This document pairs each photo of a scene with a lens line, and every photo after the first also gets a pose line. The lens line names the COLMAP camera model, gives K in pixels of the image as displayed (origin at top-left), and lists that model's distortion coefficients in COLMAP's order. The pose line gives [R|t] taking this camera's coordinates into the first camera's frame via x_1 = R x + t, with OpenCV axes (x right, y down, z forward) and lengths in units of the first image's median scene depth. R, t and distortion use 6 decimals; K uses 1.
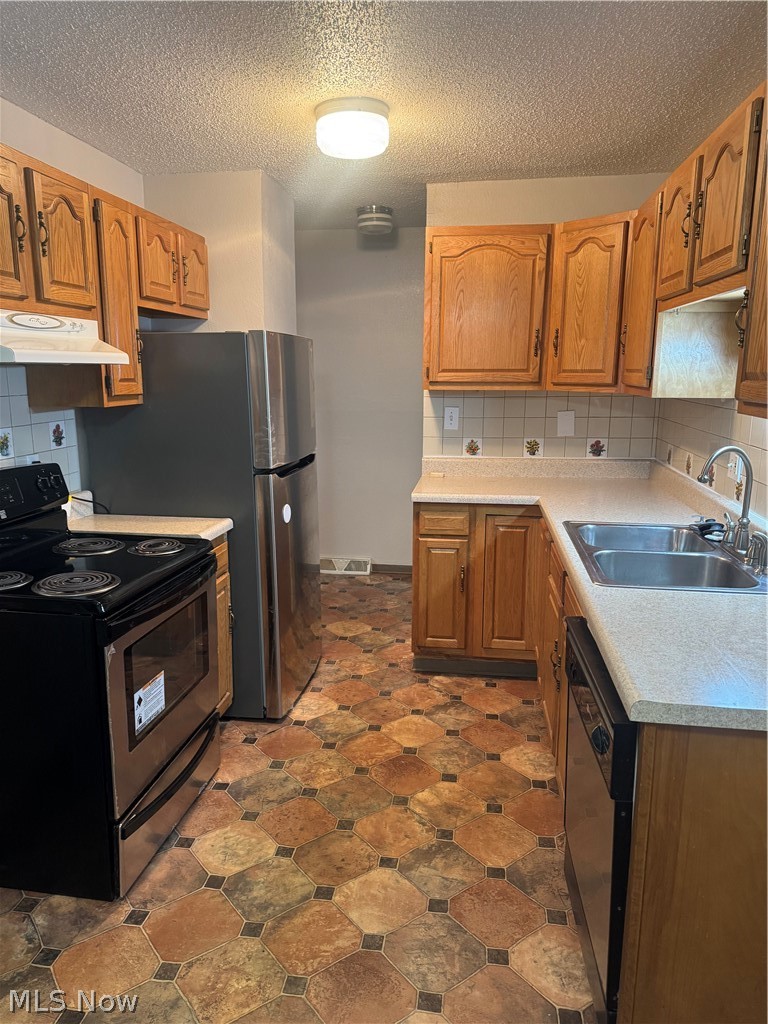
lens RADIAL K [[709.7, 0, 387.9], [0, 709.7, 527.2], [0, 0, 1]] dist [0.135576, -0.283697]
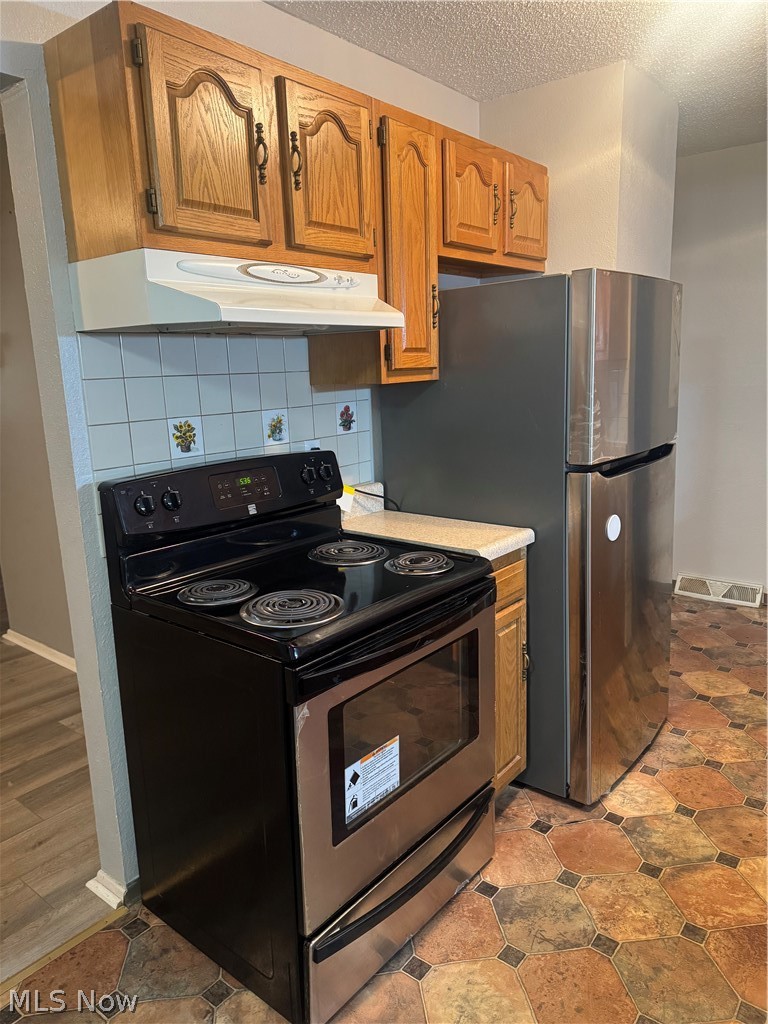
lens RADIAL K [[713.5, 0, 392.8], [0, 713.5, 517.2], [0, 0, 1]] dist [0.060540, -0.076734]
pose [[0.861243, 0.073671, -0.502825, 0.028530], [-0.070491, 0.997190, 0.025365, -0.033302], [0.503280, 0.013599, 0.864016, 0.277097]]
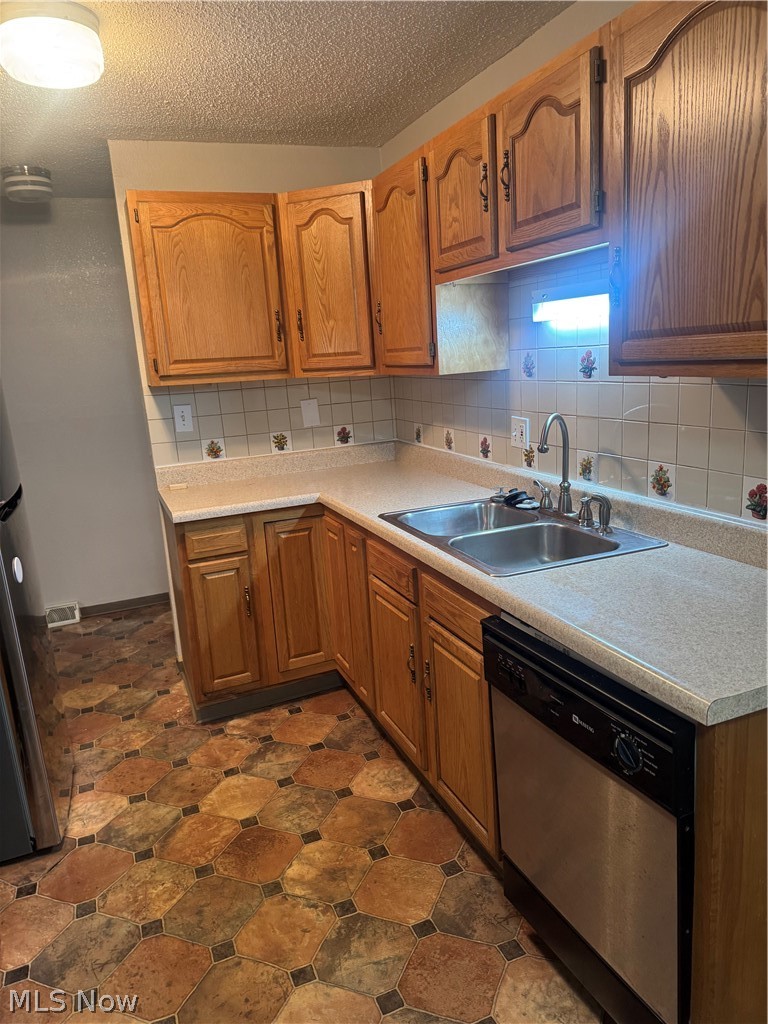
lens RADIAL K [[713.5, 0, 392.8], [0, 713.5, 517.2], [0, 0, 1]] dist [0.060540, -0.076734]
pose [[0.859259, -0.168007, 0.483164, -0.167212], [0.171908, 0.984433, 0.036587, -0.033605], [-0.481789, 0.051622, 0.874765, 0.182040]]
